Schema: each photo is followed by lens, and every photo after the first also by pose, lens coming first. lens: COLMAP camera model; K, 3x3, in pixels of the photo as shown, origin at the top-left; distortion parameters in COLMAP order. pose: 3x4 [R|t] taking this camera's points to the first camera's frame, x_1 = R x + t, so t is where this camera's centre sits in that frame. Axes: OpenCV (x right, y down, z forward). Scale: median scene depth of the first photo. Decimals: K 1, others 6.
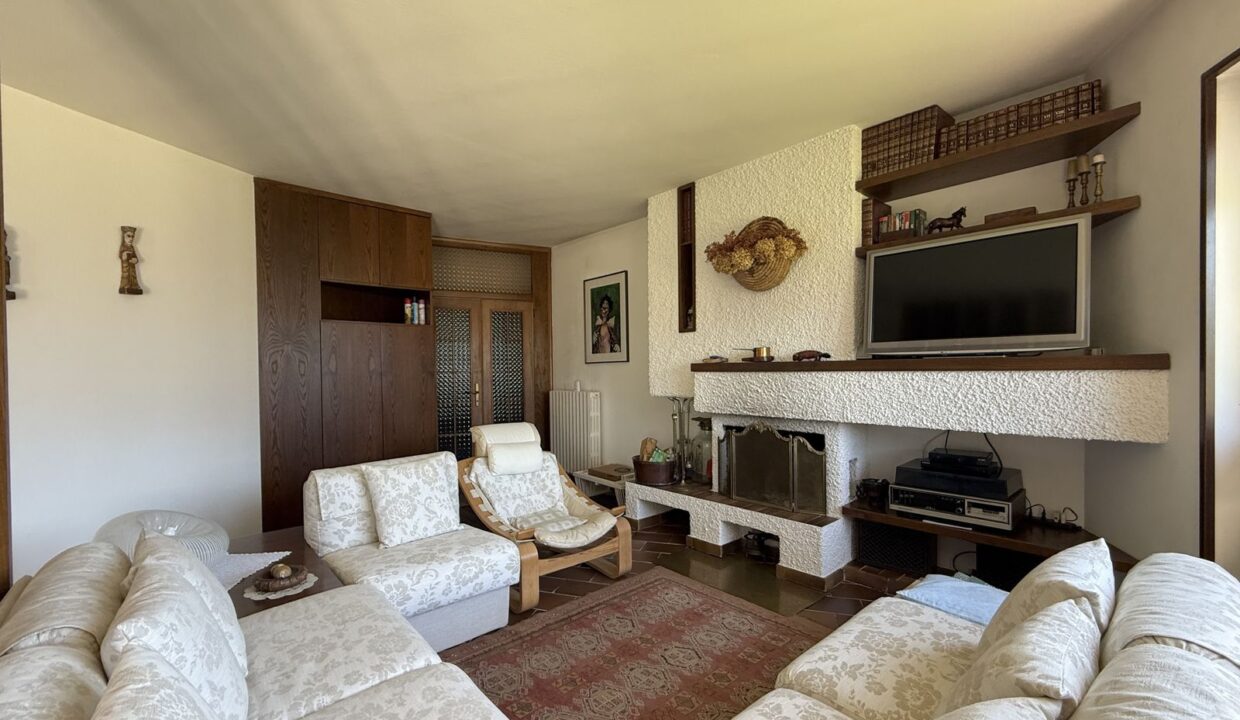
lens RADIAL K [[506.9, 0, 618.9], [0, 506.9, 374.0], [0, 0, 1]] dist [0.000515, -0.000064]
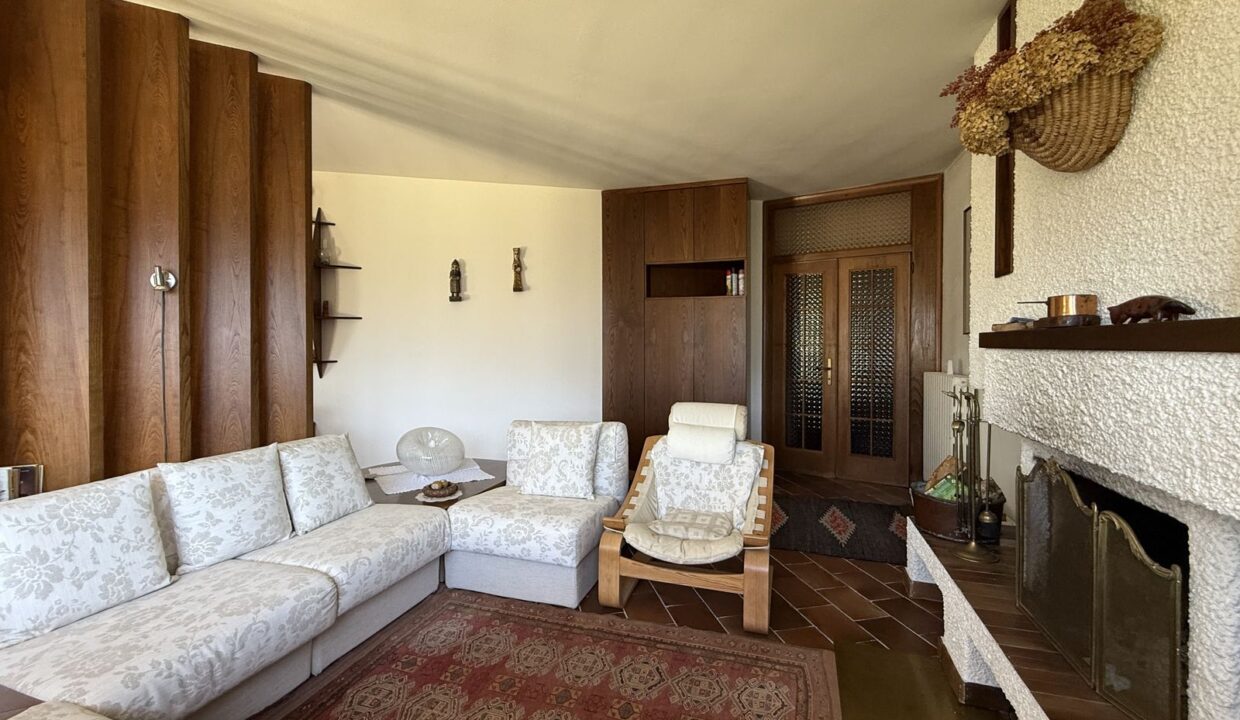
lens RADIAL K [[511.1, 0, 619.2], [0, 511.1, 349.6], [0, 0, 1]] dist [0.000367, -0.000059]
pose [[0.504347, 0.018482, -0.863303, 0.454041], [-0.013630, 0.999817, 0.013442, -0.004976], [0.863394, 0.004987, 0.504506, 0.410276]]
